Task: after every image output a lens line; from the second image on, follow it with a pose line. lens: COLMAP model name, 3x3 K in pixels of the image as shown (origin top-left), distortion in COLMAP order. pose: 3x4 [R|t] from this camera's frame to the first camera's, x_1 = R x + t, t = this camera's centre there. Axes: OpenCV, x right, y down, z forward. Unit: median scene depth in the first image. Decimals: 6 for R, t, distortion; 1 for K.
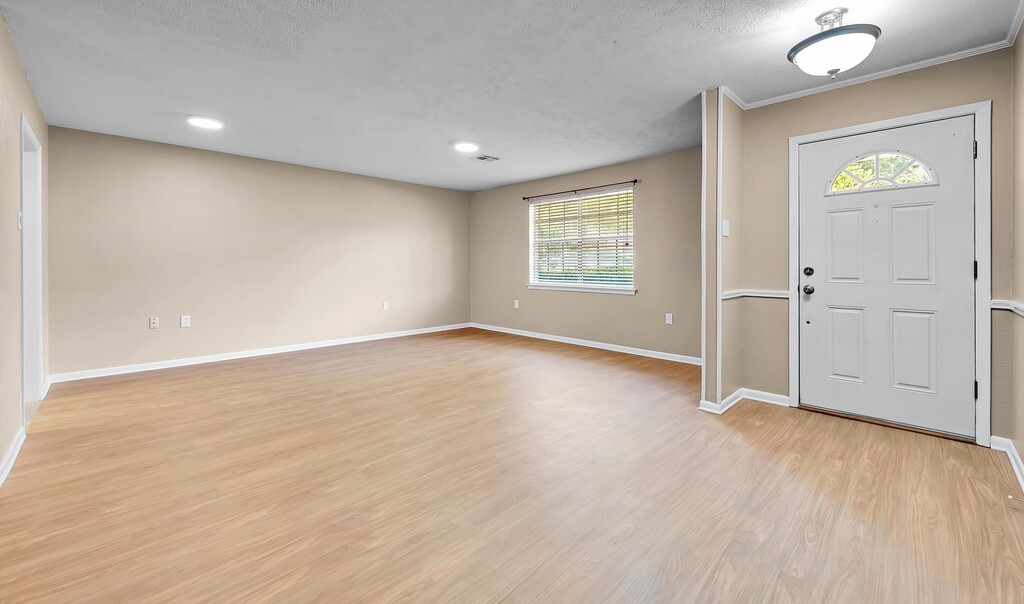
lens RADIAL K [[404.9, 0, 514.8], [0, 404.9, 293.5], [0, 0, 1]] dist [-0.002638, -0.000304]
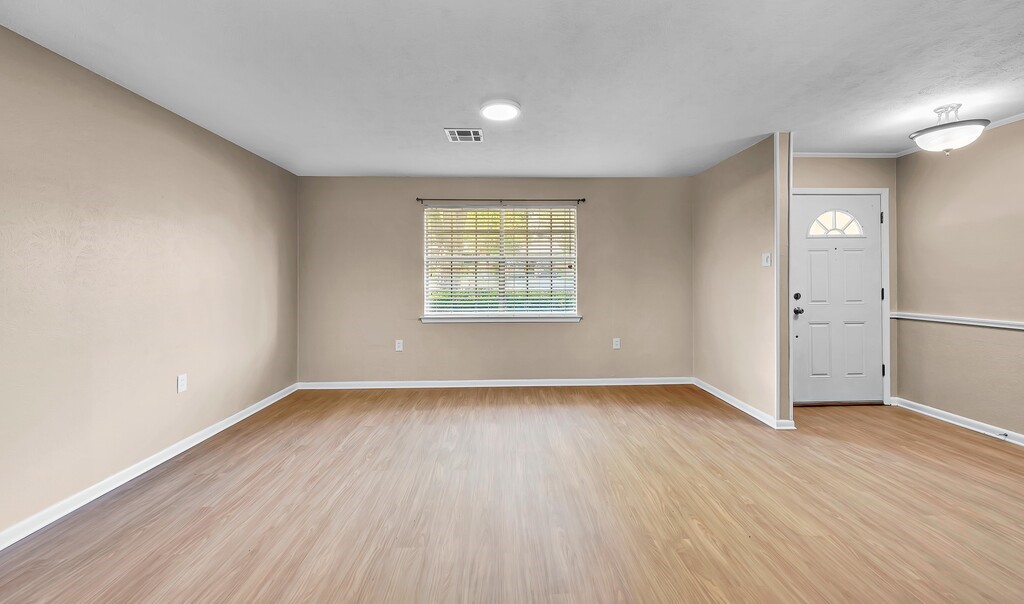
lens RADIAL K [[404.9, 0, 519.8], [0, 404.9, 283.0], [0, 0, 1]] dist [-0.002638, -0.000304]
pose [[0.679170, -0.003838, 0.733971, -0.785462], [0.052872, 0.997644, -0.043709, -0.084928], [-0.732074, 0.068492, 0.677773, 0.772618]]
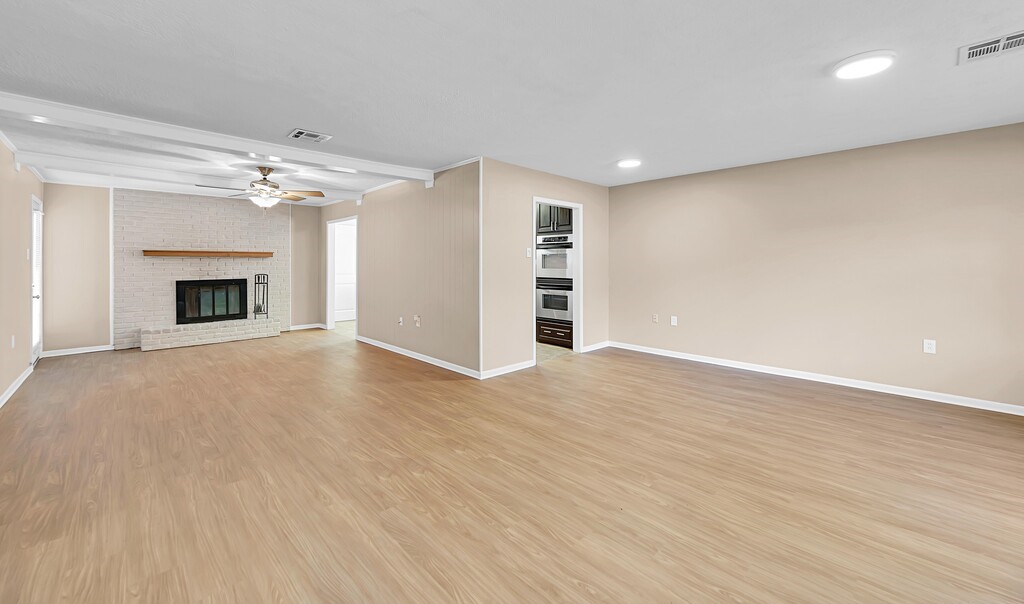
lens RADIAL K [[404.9, 0, 514.8], [0, 404.9, 297.5], [0, 0, 1]] dist [-0.002638, -0.000304]
pose [[-0.013663, 0.082290, -0.996515, 0.561432], [-0.067026, 0.994291, 0.083026, -0.100137], [0.997658, 0.067926, -0.008070, 0.765090]]
